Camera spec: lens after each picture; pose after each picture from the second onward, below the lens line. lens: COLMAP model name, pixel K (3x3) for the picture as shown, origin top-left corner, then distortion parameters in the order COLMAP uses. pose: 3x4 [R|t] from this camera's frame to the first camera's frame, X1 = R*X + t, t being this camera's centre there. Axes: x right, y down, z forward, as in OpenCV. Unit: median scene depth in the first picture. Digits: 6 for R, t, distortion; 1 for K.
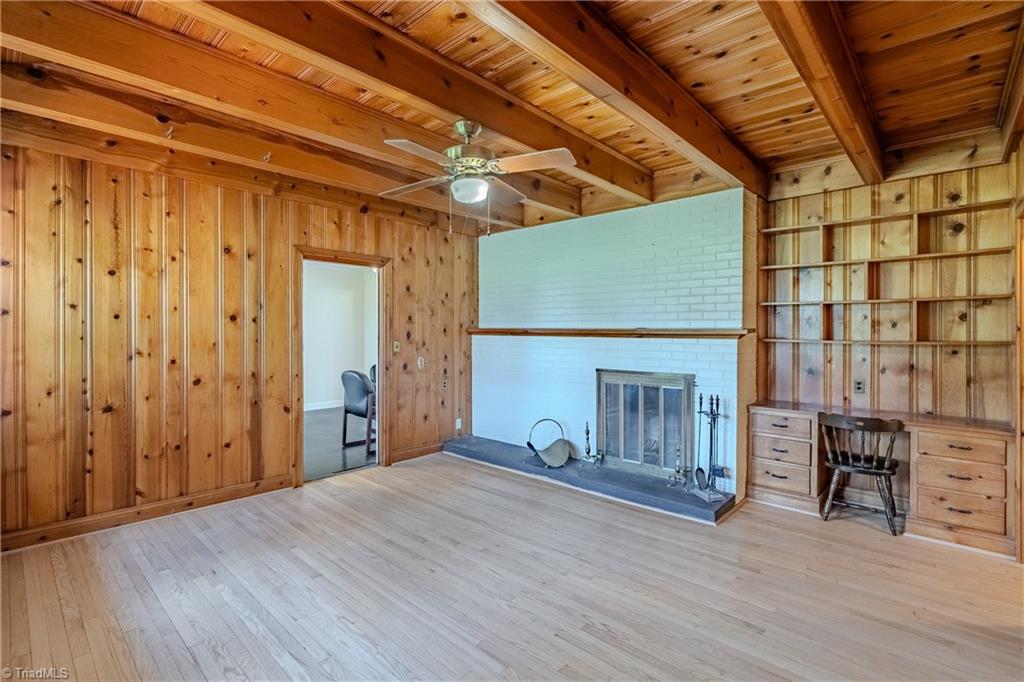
lens RADIAL K [[474.4, 0, 512.2], [0, 474.4, 332.5], [0, 0, 1]] dist [-0.001323, -0.000150]
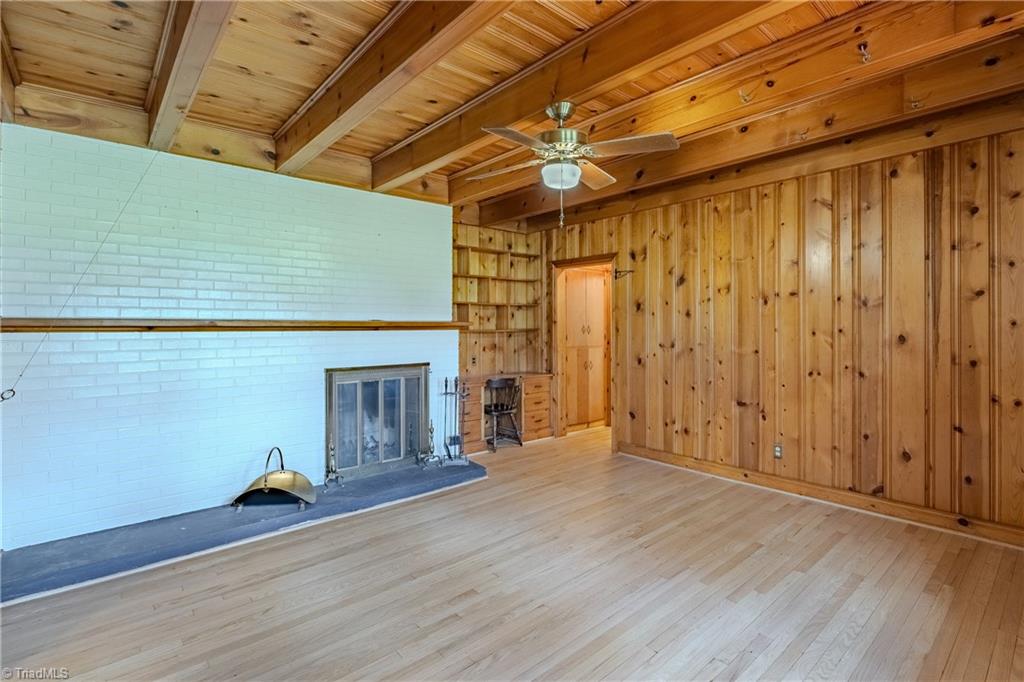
lens RADIAL K [[482.2, 0, 530.0], [0, 482.2, 322.0], [0, 0, 1]] dist [-0.000524, -0.000120]
pose [[0.101777, -0.000014, 0.994807, -0.715250], [0.001152, 0.999999, -0.000103, -0.006342], [-0.994807, 0.001157, 0.101777, 0.644222]]
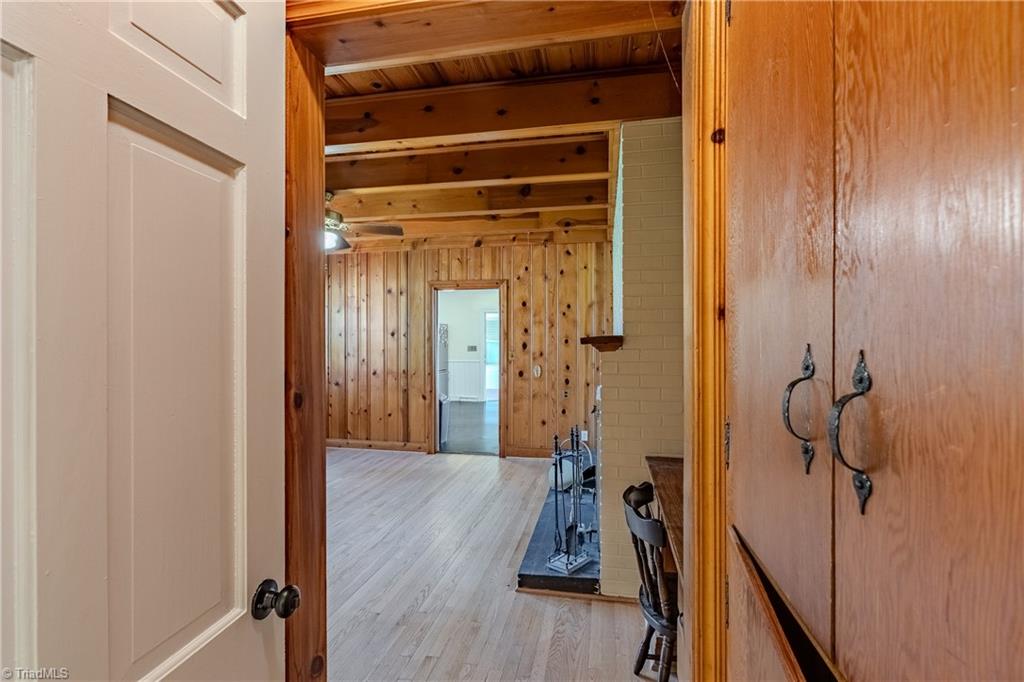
lens RADIAL K [[478.5, 0, 511.9], [0, 478.5, 344.1], [0, 0, 1]] dist [-0.000782, 0.000025]
pose [[0.521501, -0.000527, -0.853250, 0.927892], [-0.000606, 0.999999, -0.000988, 0.003708], [0.853250, 0.001033, 0.521500, 0.495749]]
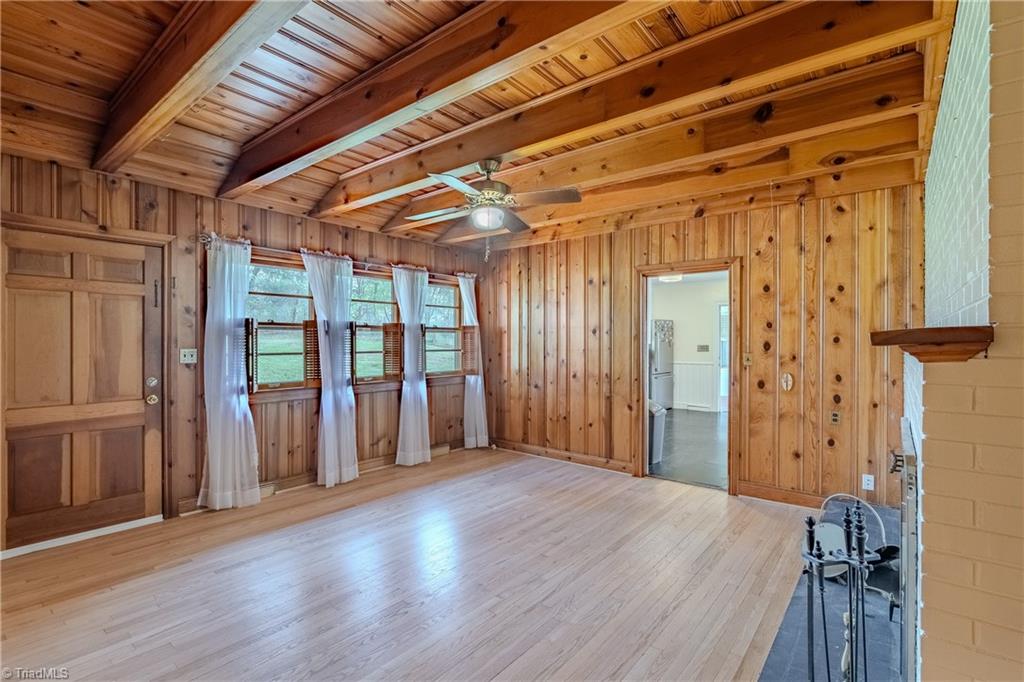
lens RADIAL K [[478.5, 0, 511.9], [0, 478.5, 344.1], [0, 0, 1]] dist [-0.000782, 0.000025]
pose [[0.064903, 0.003075, -0.997887, 0.723912], [-0.004176, 0.999987, 0.002809, 0.002677], [0.997883, 0.003985, 0.064915, 0.656300]]
